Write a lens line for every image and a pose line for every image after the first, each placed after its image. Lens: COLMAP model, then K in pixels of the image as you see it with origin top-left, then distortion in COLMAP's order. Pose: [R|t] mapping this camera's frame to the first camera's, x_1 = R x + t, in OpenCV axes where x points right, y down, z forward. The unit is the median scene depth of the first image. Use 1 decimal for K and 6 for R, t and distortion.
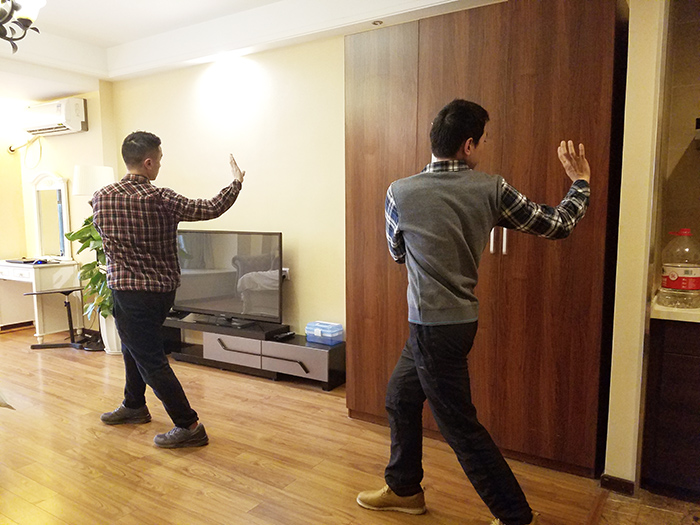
lens RADIAL K [[542.5, 0, 350.0], [0, 542.5, 262.5], [0, 0, 1]] dist [0.148208, -0.182787]
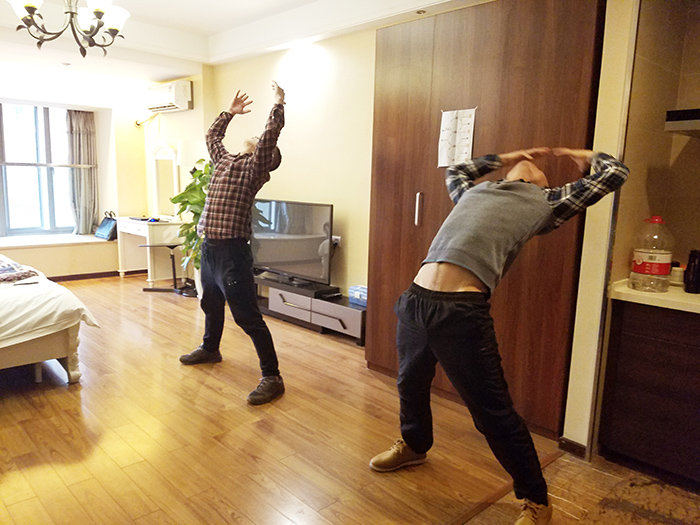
lens RADIAL K [[542.5, 0, 338.2], [0, 542.5, 264.4], [0, 0, 1]] dist [0.178698, -0.256057]
pose [[0.969918, 0.066736, -0.234108, 0.154312], [-0.053302, 0.996573, 0.063254, -0.003248], [0.237527, -0.048873, 0.970151, -0.091935]]
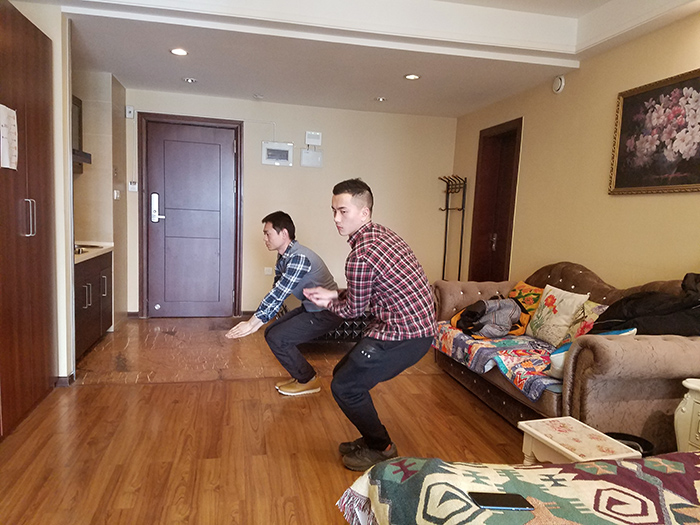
lens RADIAL K [[542.5, 0, 350.0], [0, 542.5, 262.5], [0, 0, 1]] dist [0.148208, -0.182787]
pose [[-0.703630, -0.093179, 0.704431, -0.641629], [0.032562, 0.986095, 0.162961, -0.081742], [-0.709820, 0.137601, -0.690812, 0.850016]]
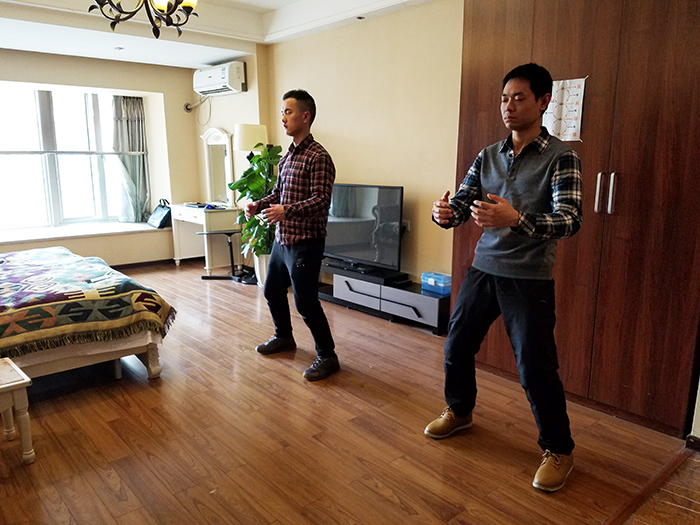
lens RADIAL K [[542.5, 0, 350.0], [0, 542.5, 262.5], [0, 0, 1]] dist [0.148208, -0.182787]
pose [[0.962423, 0.055110, -0.265902, 0.066427], [-0.030270, 0.994860, 0.096631, -0.007191], [0.269861, -0.084951, 0.959145, -0.067544]]
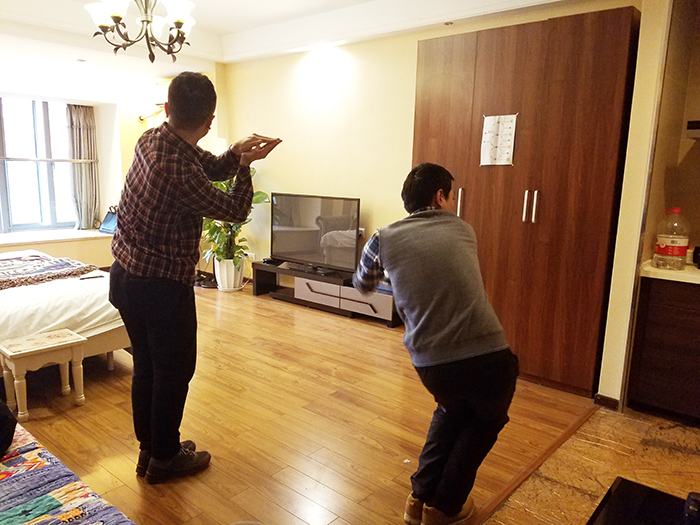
lens RADIAL K [[534.1, 0, 354.8], [0, 534.1, 267.4], [0, 0, 1]] dist [0.205174, -0.307603]
pose [[0.990240, 0.049964, -0.130110, 0.026758], [-0.039506, 0.995869, 0.081756, 0.000283], [0.133657, -0.075818, 0.988123, -0.195697]]
